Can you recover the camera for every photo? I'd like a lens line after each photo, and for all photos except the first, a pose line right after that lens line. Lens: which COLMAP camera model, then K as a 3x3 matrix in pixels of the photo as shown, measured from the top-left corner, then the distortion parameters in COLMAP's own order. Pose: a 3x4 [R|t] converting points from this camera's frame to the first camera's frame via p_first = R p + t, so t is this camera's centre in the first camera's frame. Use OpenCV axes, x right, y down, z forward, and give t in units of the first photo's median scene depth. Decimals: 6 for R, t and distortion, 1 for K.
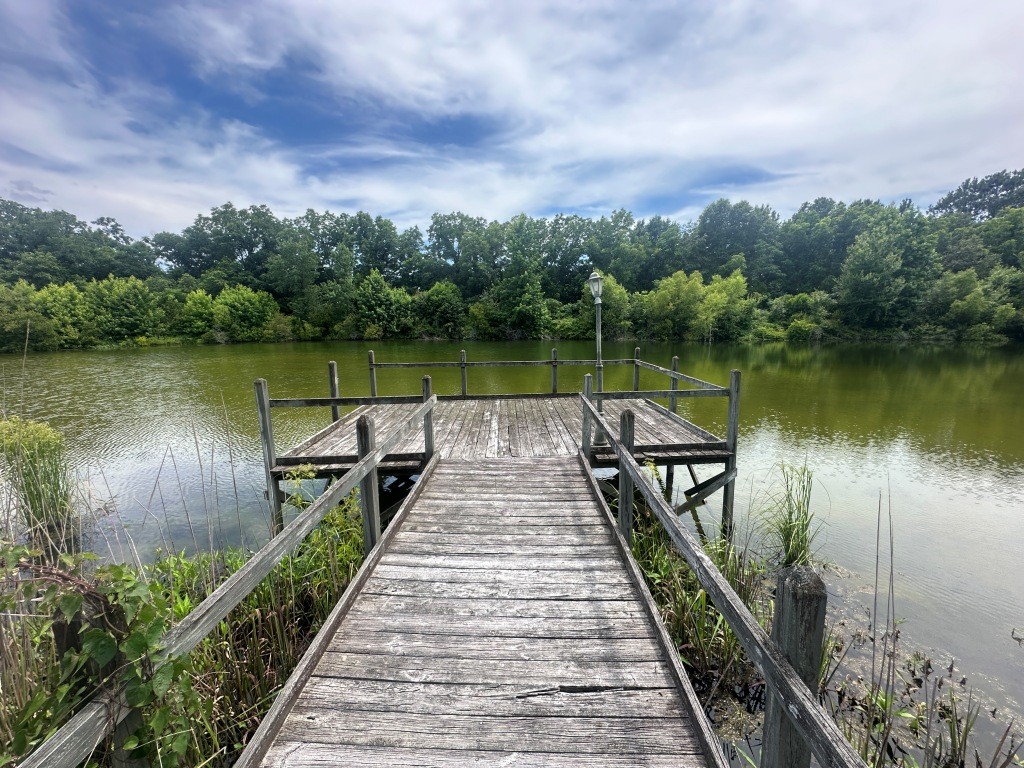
lens RADIAL K [[406.5, 0, 517.0], [0, 406.5, 382.0], [0, 0, 1]] dist [-0.000817, 0.000010]
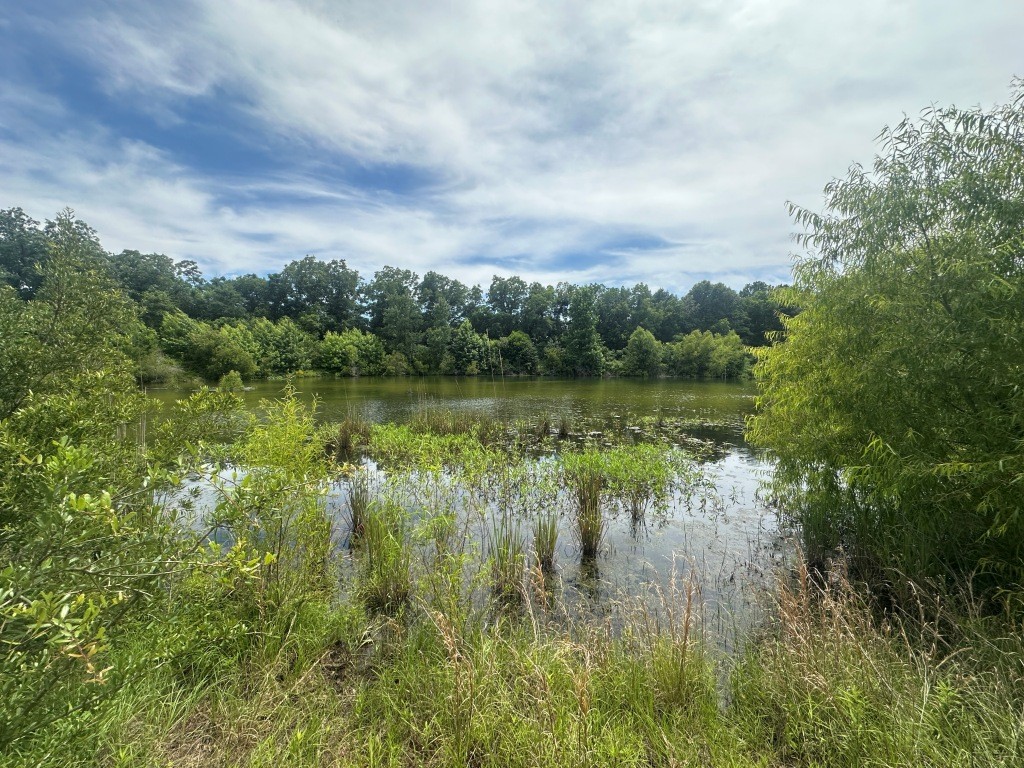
lens RADIAL K [[406.5, 0, 506.3], [0, 406.5, 409.8], [0, 0, 1]] dist [-0.000817, 0.000010]
pose [[0.979603, -0.007334, 0.200807, -0.392584], [0.015195, 0.999176, -0.037631, 0.041393], [-0.200366, 0.039915, 0.978908, -0.199100]]
